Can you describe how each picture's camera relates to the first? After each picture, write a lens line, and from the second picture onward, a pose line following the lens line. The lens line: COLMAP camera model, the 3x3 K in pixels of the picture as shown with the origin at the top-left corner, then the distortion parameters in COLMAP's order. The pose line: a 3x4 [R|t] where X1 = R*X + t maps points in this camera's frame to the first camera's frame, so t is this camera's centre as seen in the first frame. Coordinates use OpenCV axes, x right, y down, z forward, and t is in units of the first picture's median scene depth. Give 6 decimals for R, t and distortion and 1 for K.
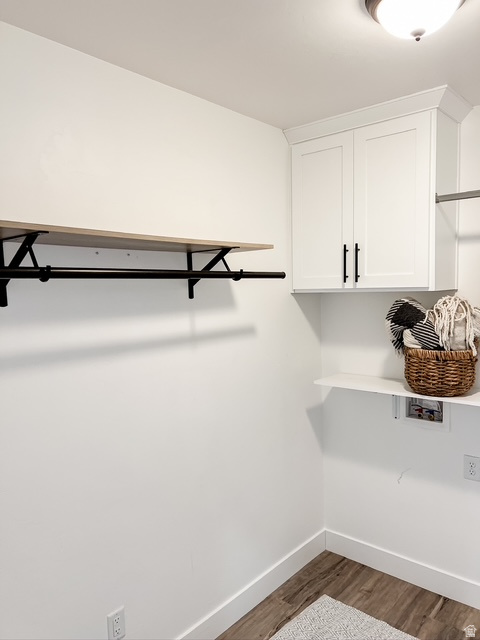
lens RADIAL K [[474.7, 0, 239.9], [0, 474.7, 325.3], [0, 0, 1]] dist [0.076489, -0.109634]
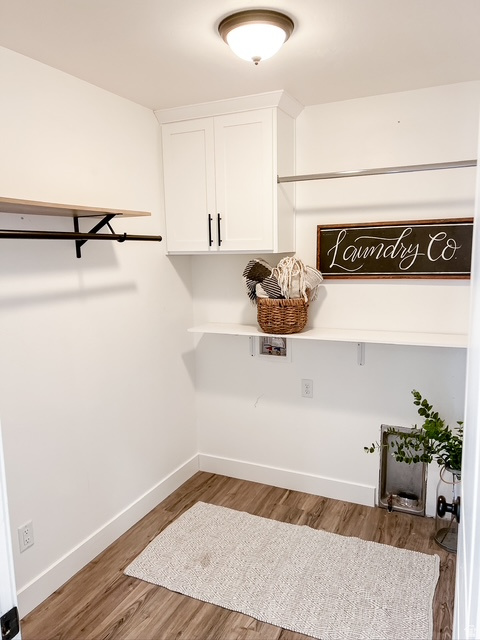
lens RADIAL K [[474.7, 0, 239.9], [0, 474.7, 325.3], [0, 0, 1]] dist [0.076489, -0.109634]
pose [[0.963150, -0.036606, 0.266463, -0.036902], [0.018159, 0.997285, 0.071366, 0.026679], [-0.268352, -0.063897, 0.961199, -0.195791]]
